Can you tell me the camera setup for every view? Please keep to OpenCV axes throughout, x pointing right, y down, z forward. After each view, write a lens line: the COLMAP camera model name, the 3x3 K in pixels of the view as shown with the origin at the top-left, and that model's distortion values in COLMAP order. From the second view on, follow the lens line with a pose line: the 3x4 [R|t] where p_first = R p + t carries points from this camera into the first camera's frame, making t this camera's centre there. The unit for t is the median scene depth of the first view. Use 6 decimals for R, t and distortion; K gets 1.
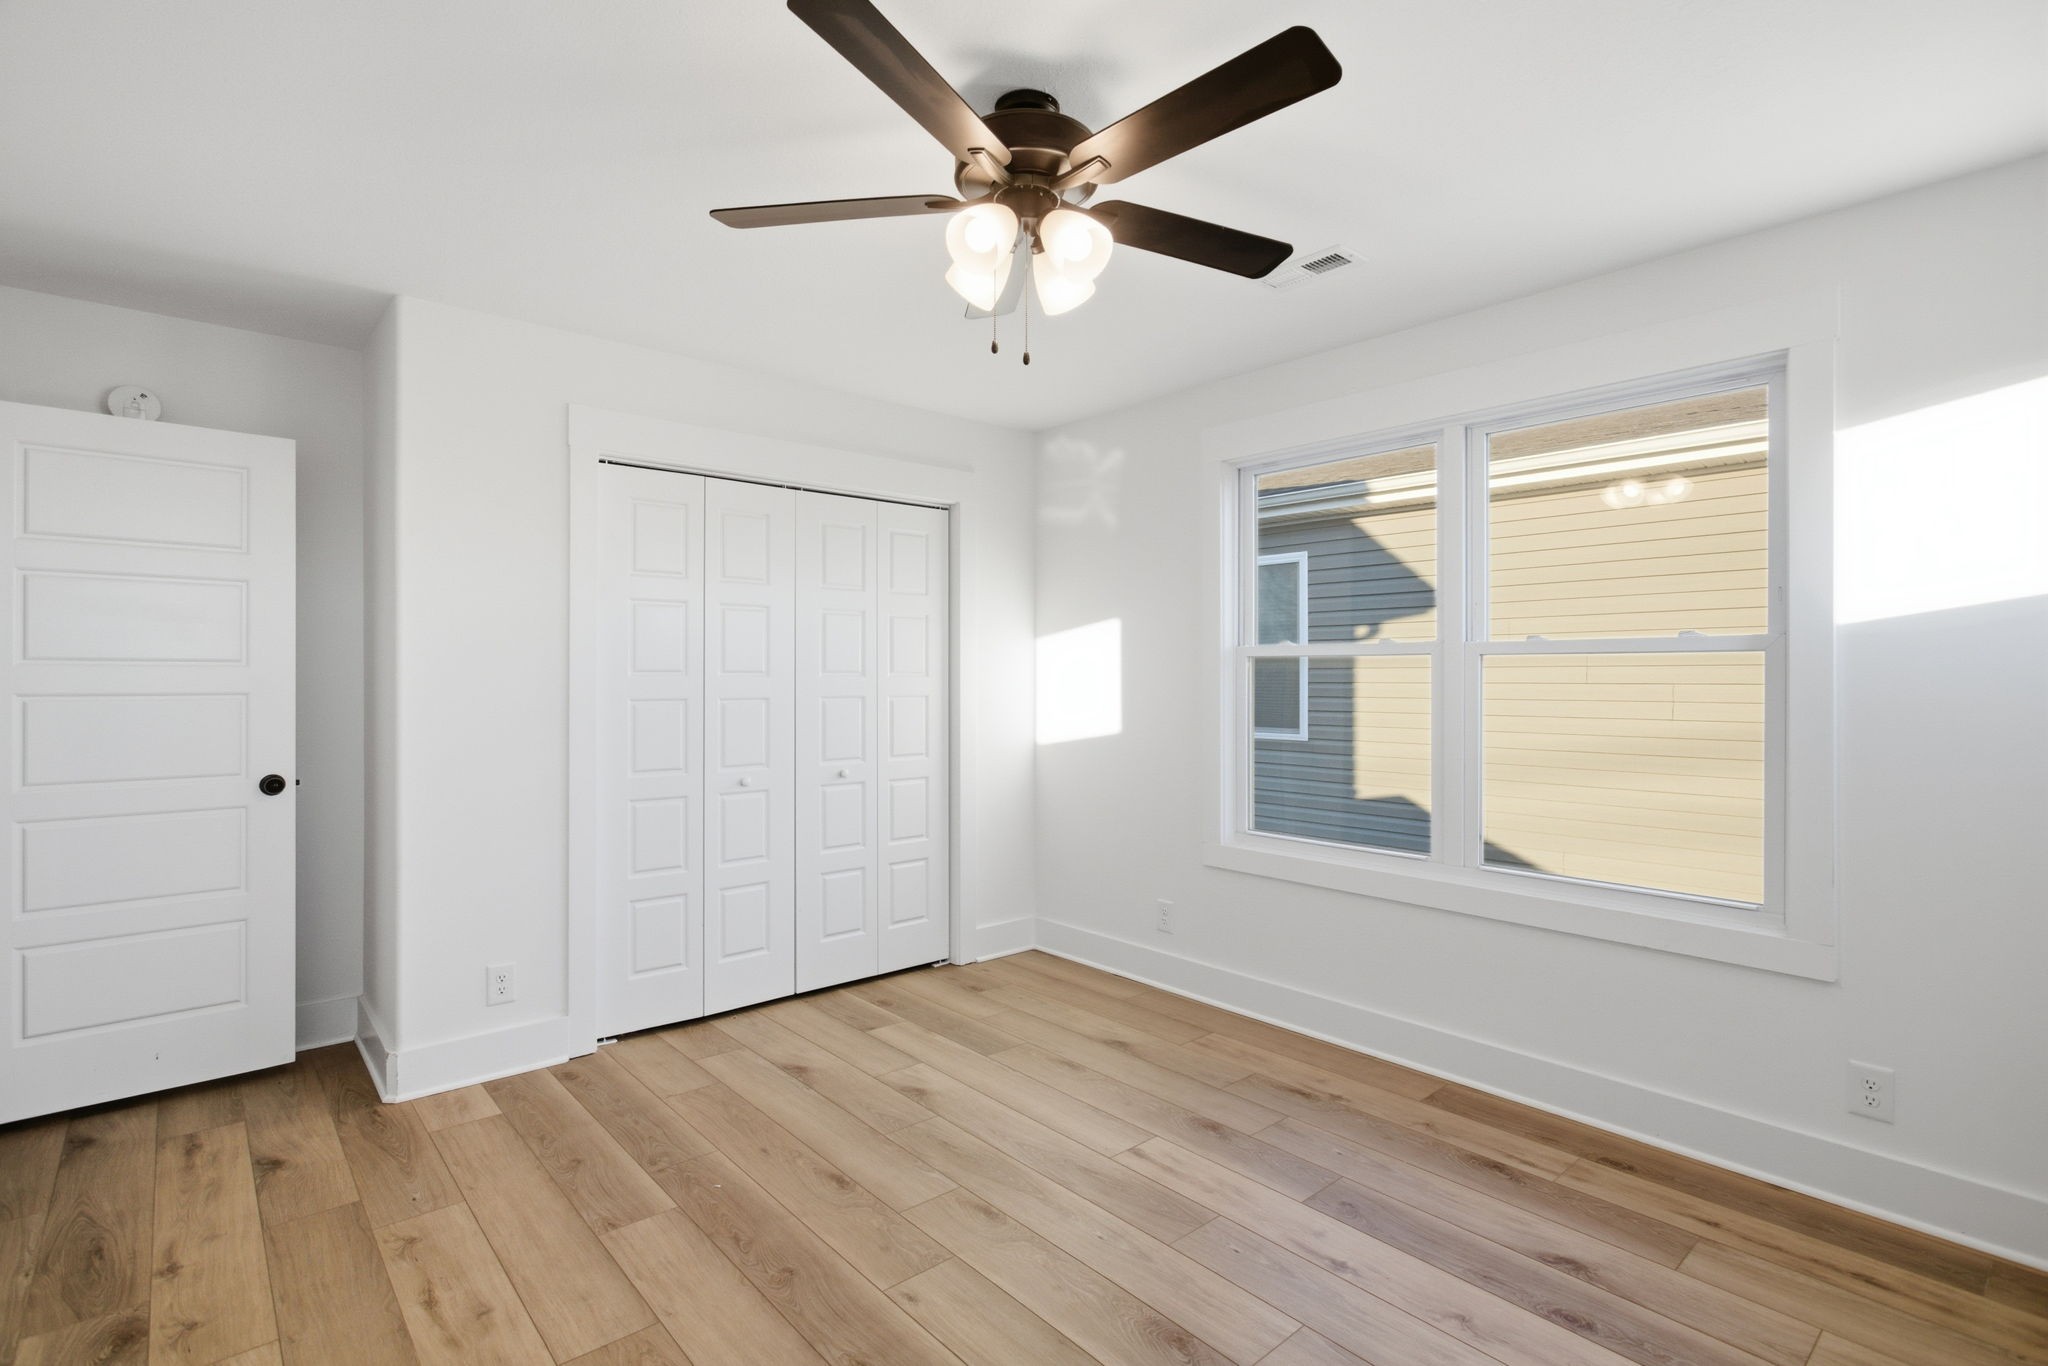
lens RADIAL K [[950.2, 0, 1039.7], [0, 950.2, 673.7], [0, 0, 1]] dist [-0.005516, 0.001335]
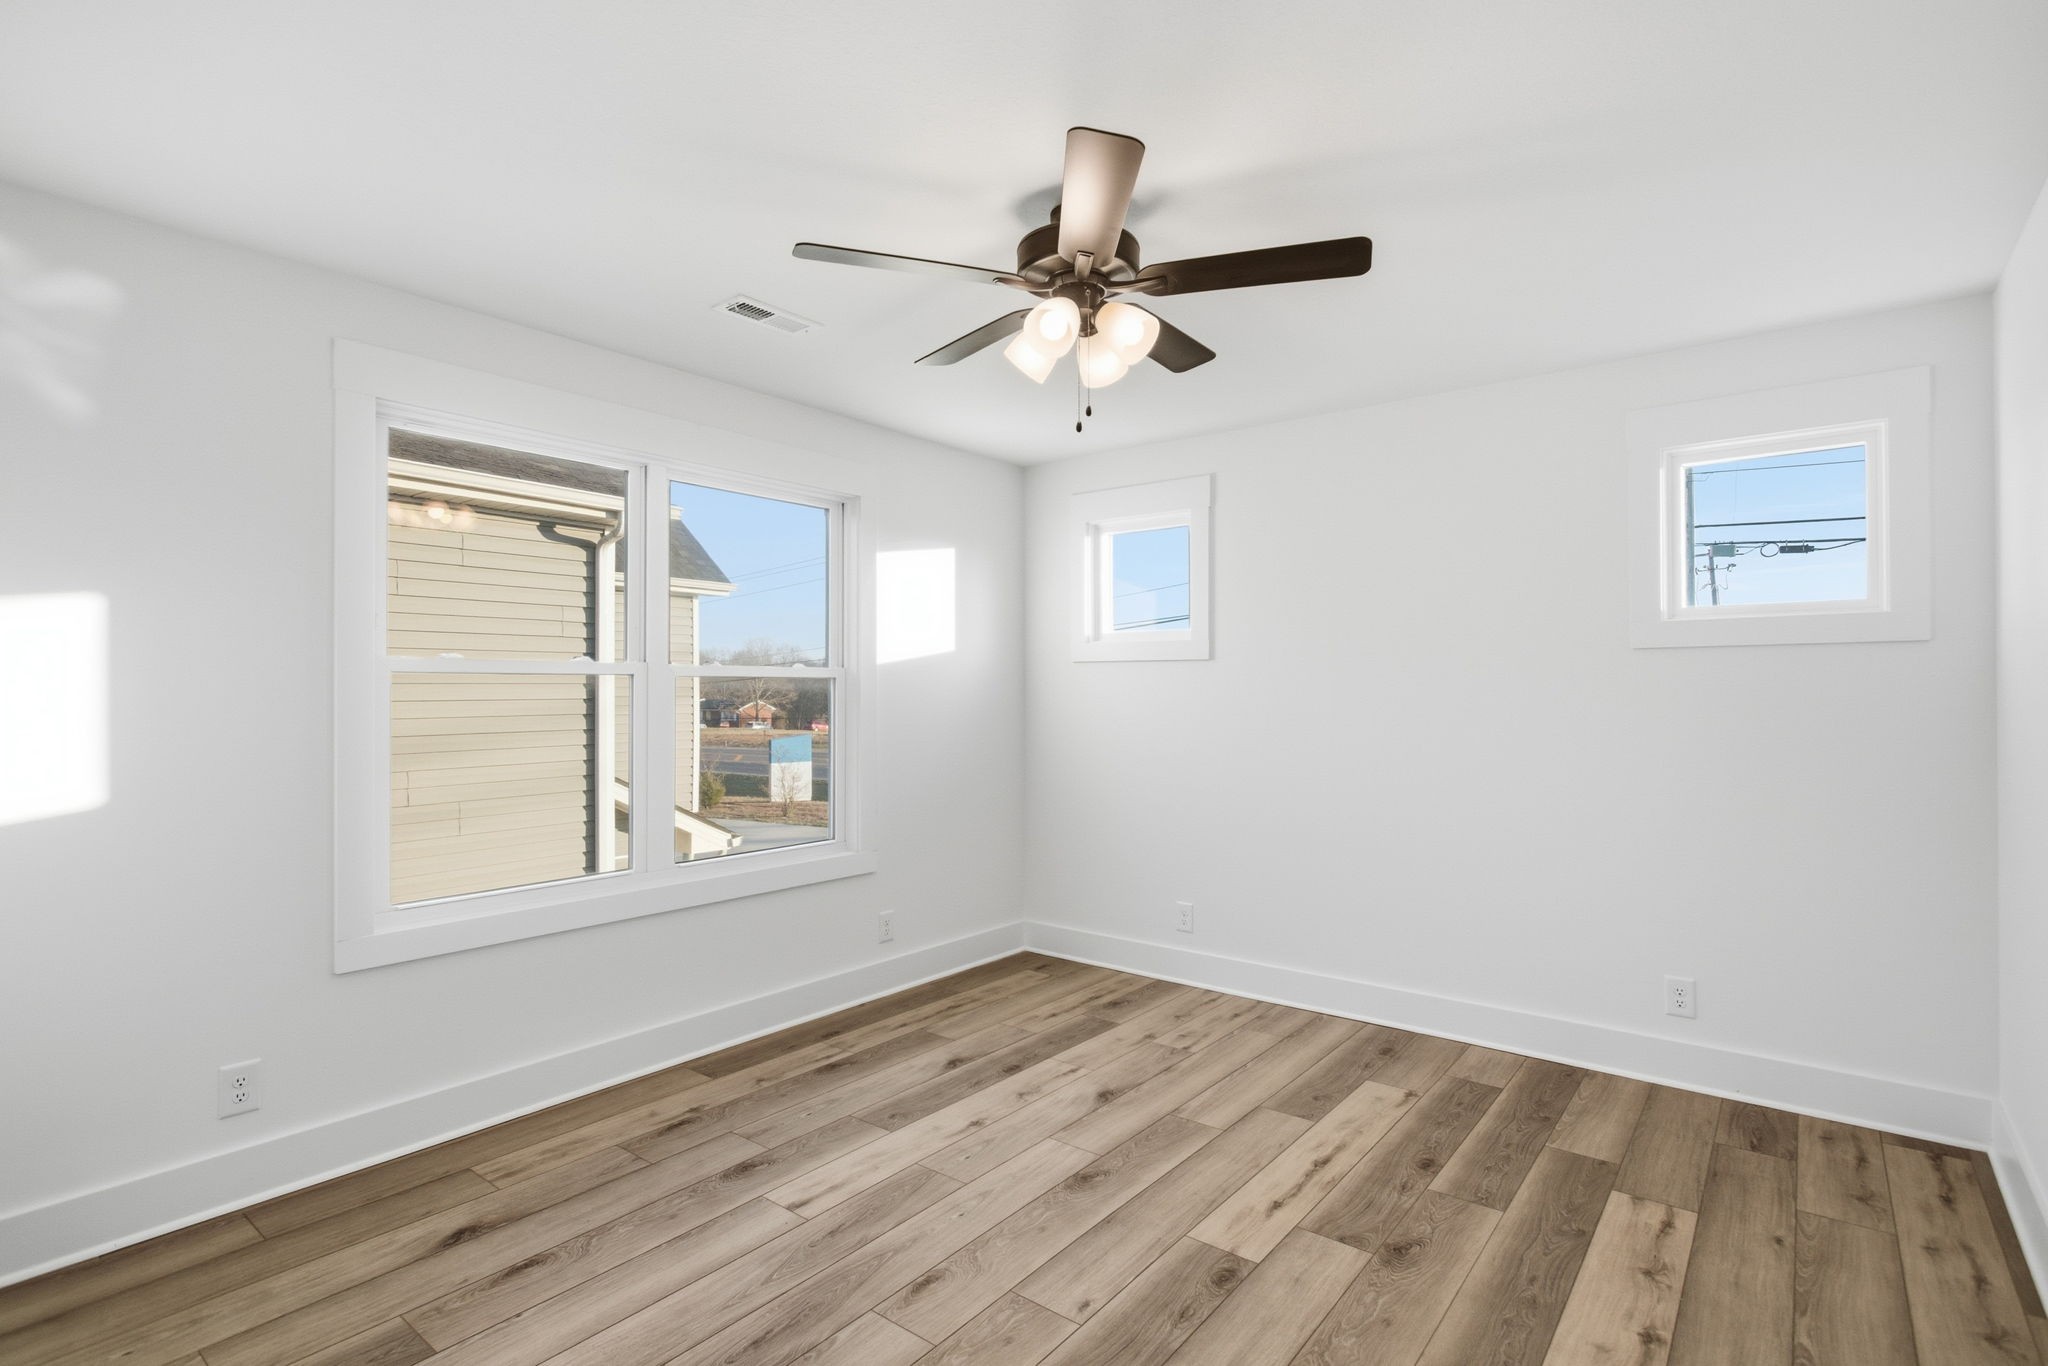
lens RADIAL K [[950.2, 0, 1035.5], [0, 950.2, 692.9], [0, 0, 1]] dist [-0.005516, 0.001335]
pose [[-0.150763, -0.005960, 0.988552, -0.852247], [-0.004375, 0.999976, 0.005362, -0.011610], [-0.988560, -0.003516, -0.150786, 0.898589]]
